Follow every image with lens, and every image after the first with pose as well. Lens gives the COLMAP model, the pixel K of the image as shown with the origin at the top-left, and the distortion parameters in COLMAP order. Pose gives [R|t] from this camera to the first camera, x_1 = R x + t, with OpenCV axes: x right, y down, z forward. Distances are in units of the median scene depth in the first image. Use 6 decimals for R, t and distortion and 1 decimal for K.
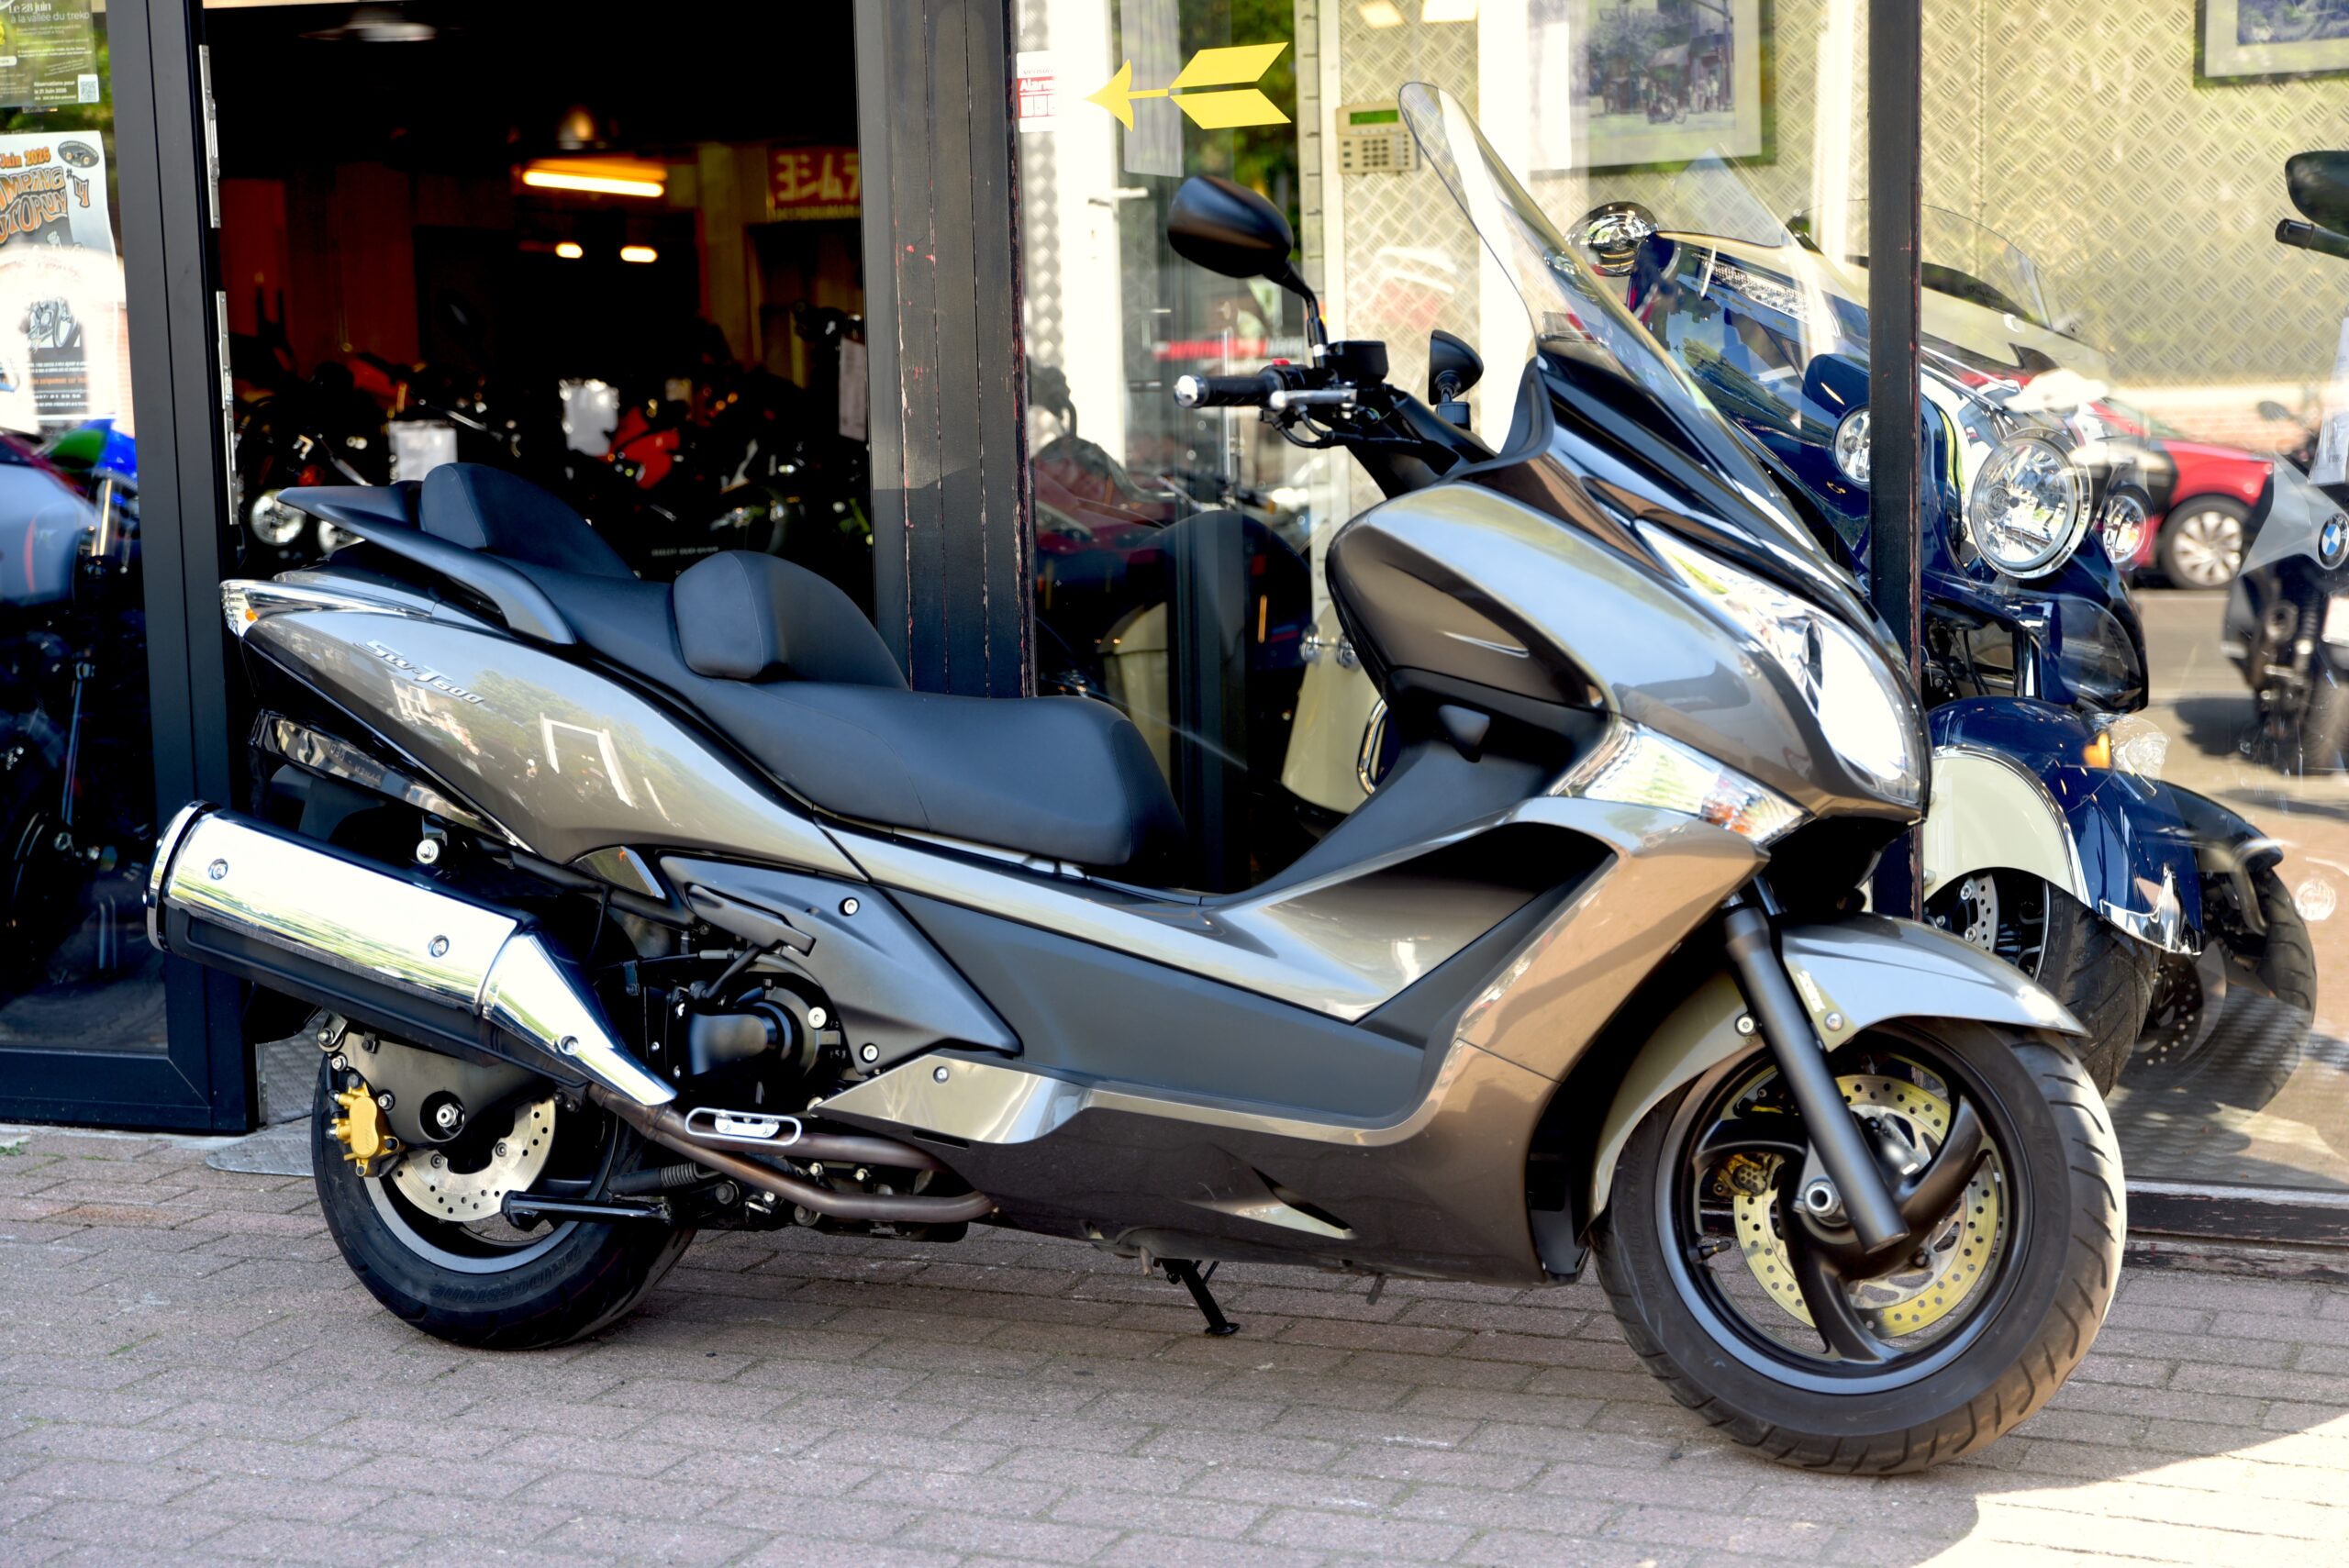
lens RADIAL K [[3814.2, 0, 1174.5], [0, 3814.2, 784.0], [0, 0, 1]] dist [0.092049, 0.077577]
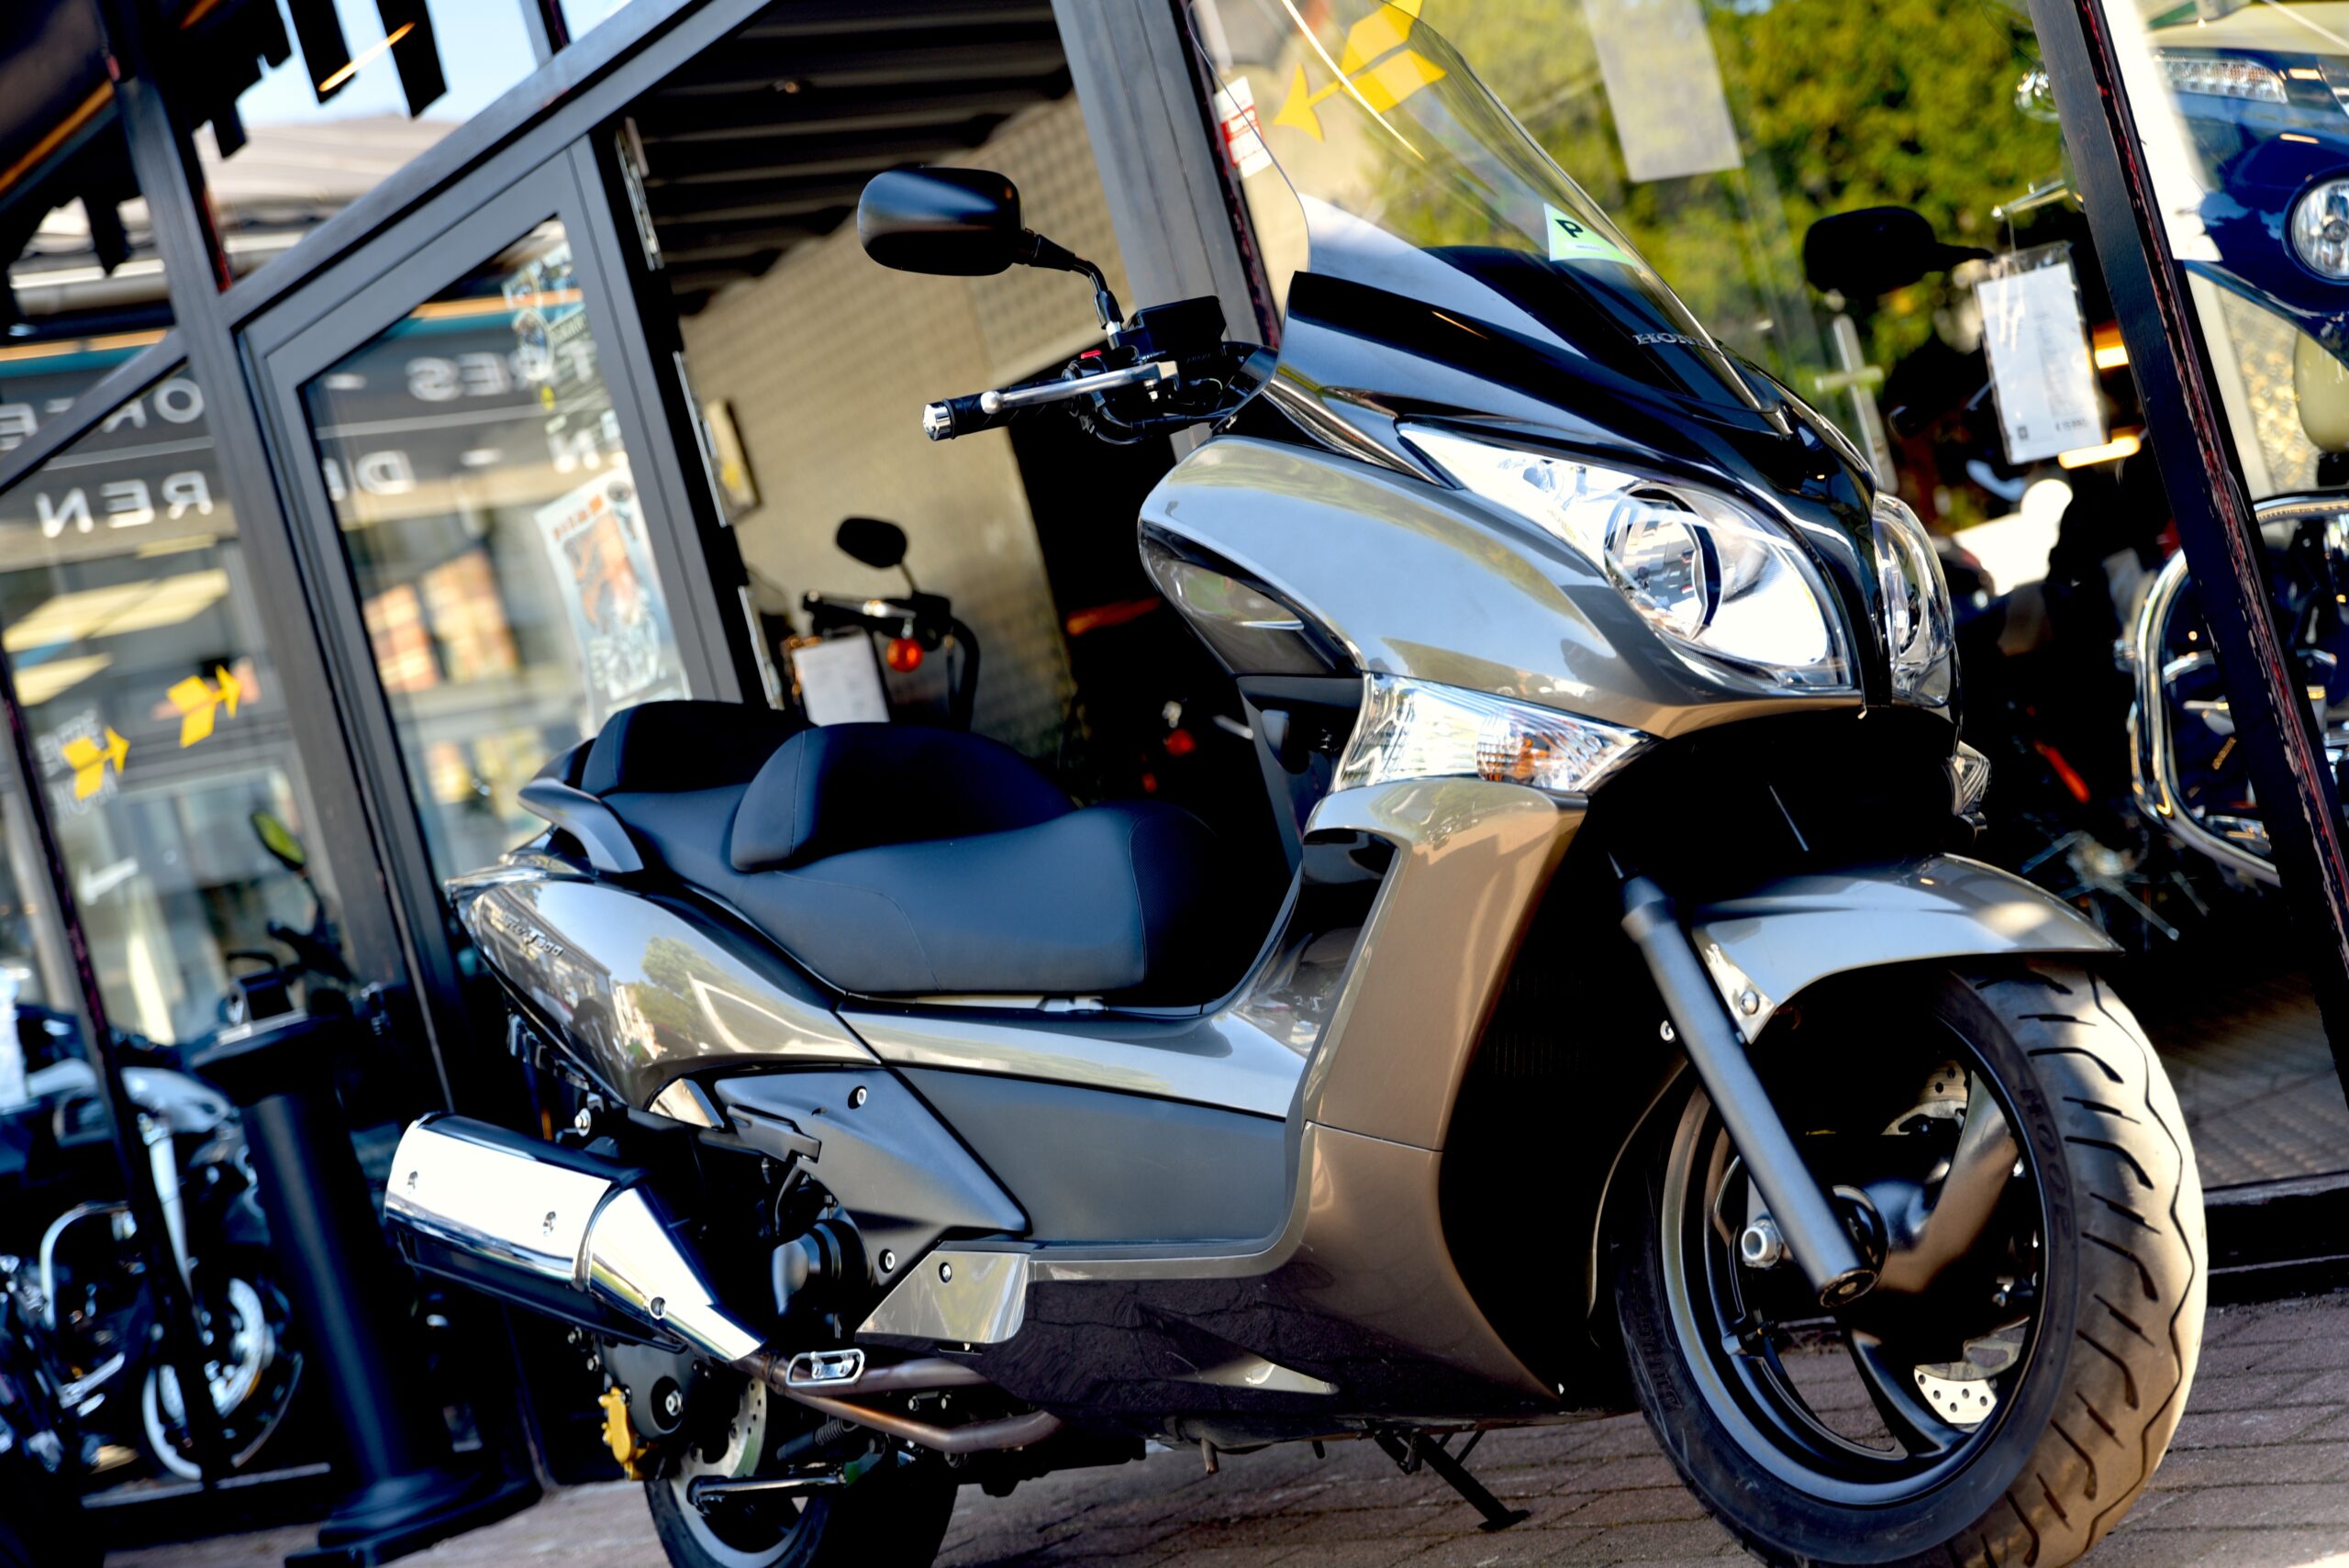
lens RADIAL K [[3814.2, 0, 1174.5], [0, 3814.2, 784.0], [0, 0, 1]] dist [0.092049, 0.077577]
pose [[0.846842, -0.230599, -0.479253, 0.406327], [0.197320, 0.973026, -0.119519, 0.080359], [0.493886, 0.006647, 0.869501, 0.279100]]
